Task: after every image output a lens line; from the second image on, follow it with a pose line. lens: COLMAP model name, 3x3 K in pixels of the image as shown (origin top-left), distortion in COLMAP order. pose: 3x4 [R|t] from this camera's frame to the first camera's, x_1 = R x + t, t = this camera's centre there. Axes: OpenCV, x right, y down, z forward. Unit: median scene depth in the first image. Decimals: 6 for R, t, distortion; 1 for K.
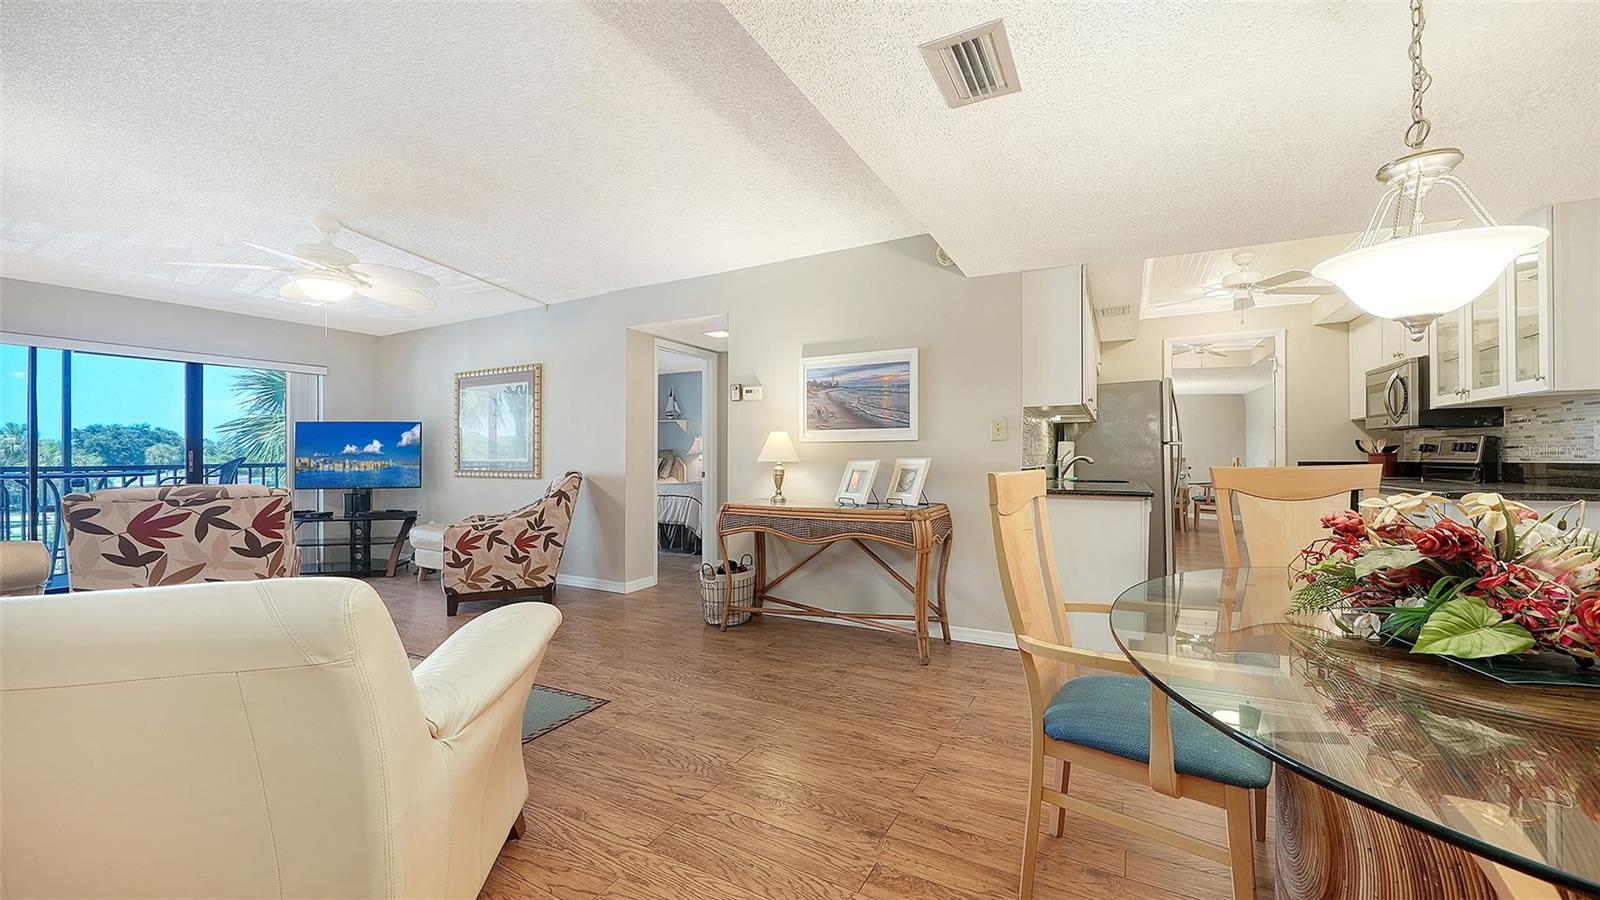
lens RADIAL K [[611.8, 0, 803.5], [0, 611.8, 450.0], [0, 0, 1]] dist [-0.002387, -0.000145]
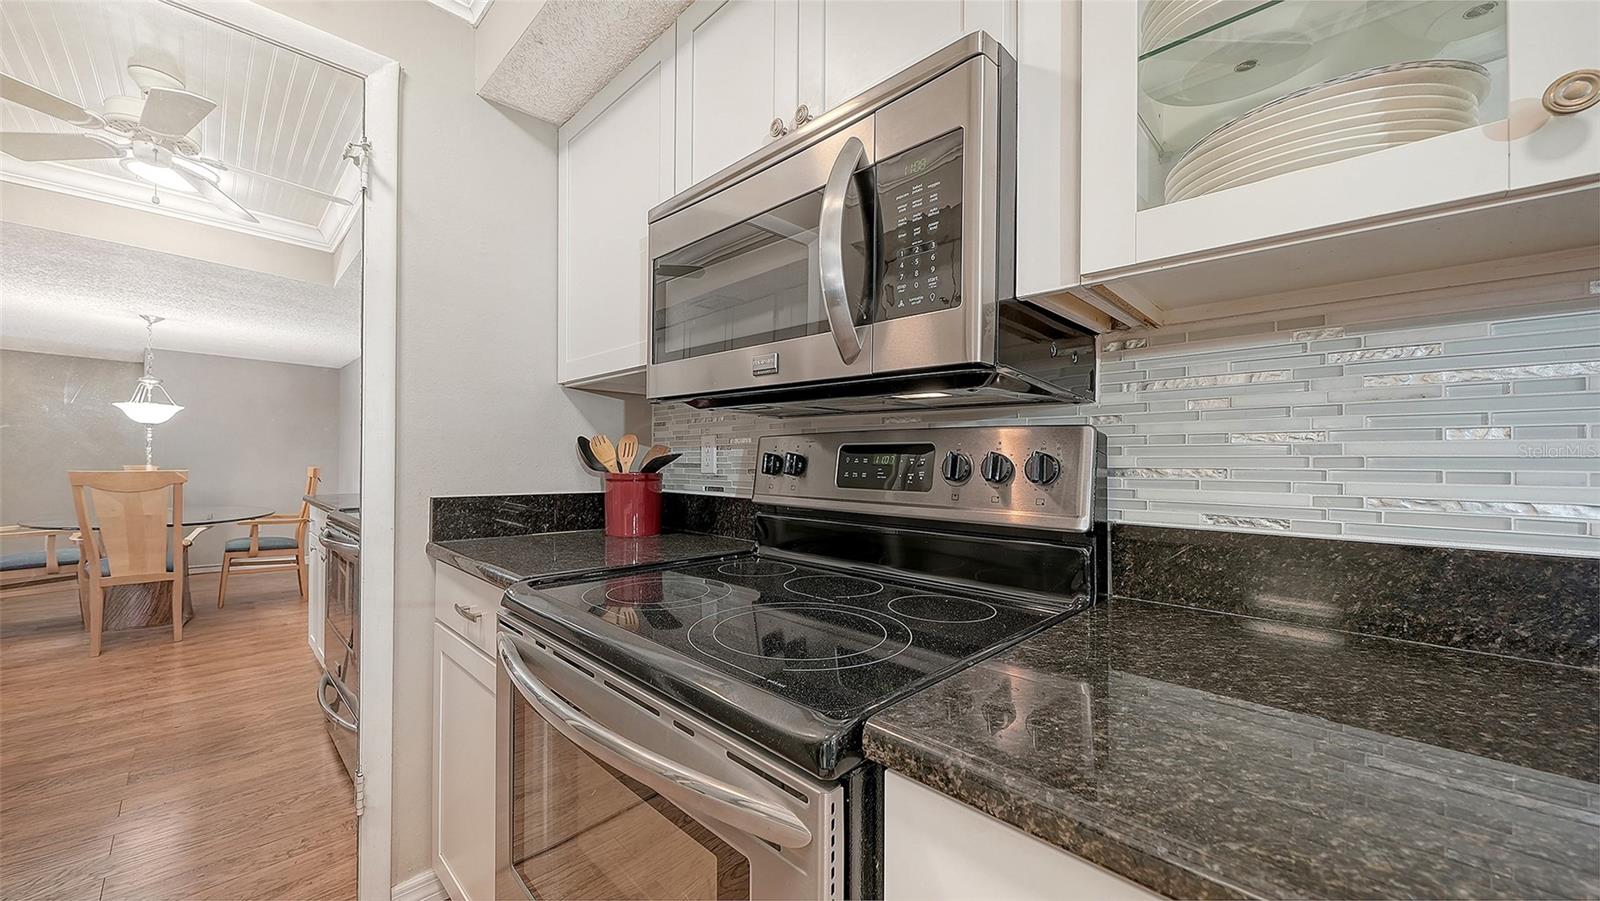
lens RADIAL K [[565.9, 0, 797.6], [0, 565.9, 463.3], [0, 0, 1]] dist [0.001295, 0.000033]
pose [[0.286315, -0.000354, 0.958136, 0.790021], [-0.018673, 0.999808, 0.005950, -0.006584], [-0.957954, -0.019595, 0.286253, 0.993902]]
